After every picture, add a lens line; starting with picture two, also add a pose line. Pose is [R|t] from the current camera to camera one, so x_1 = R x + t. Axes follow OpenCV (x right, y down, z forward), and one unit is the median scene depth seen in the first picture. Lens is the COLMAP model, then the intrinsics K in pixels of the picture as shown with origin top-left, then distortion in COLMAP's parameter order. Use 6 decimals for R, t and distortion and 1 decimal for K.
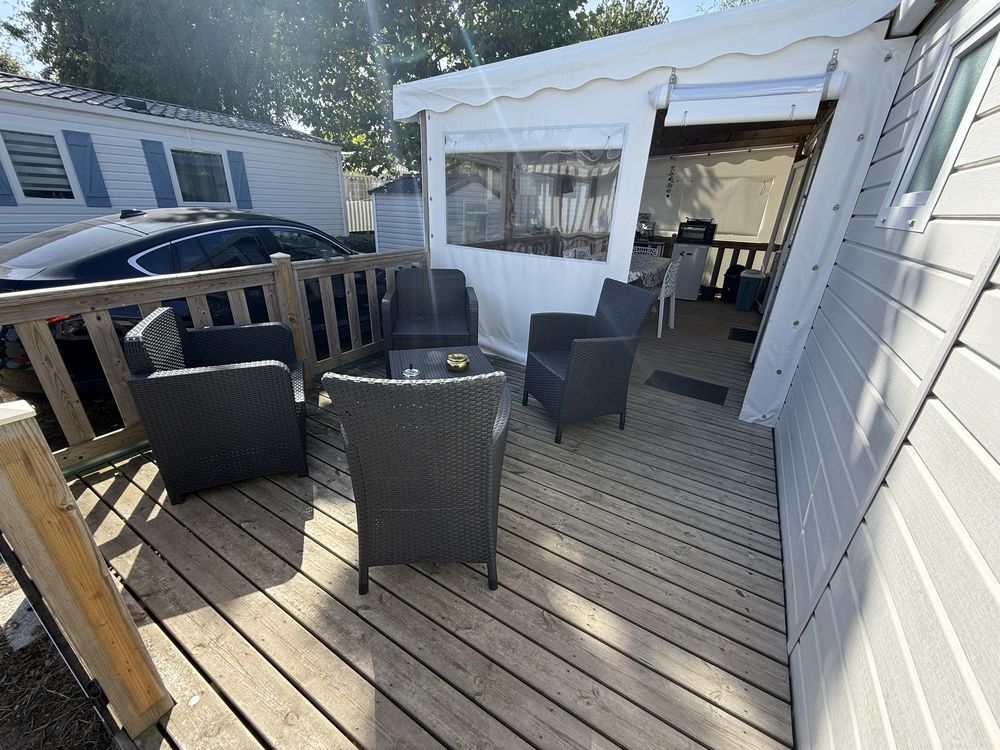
lens RADIAL K [[397.9, 0, 495.9], [0, 397.9, 376.7], [0, 0, 1]] dist [-0.003895, 0.001316]
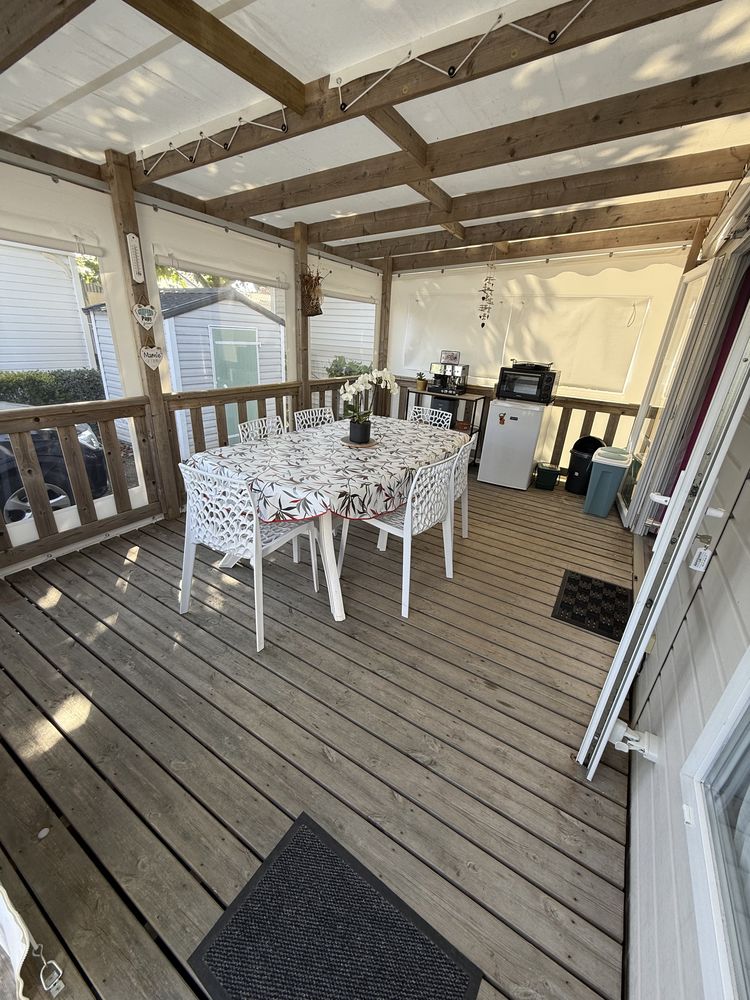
lens RADIAL K [[397.9, 0, 373.8], [0, 397.9, 498.9], [0, 0, 1]] dist [-0.003895, 0.001316]
pose [[0.999742, 0.022047, 0.005436, 0.264056], [-0.021963, 0.999646, -0.015043, -0.165402], [-0.005765, 0.014920, 0.999872, 0.375406]]
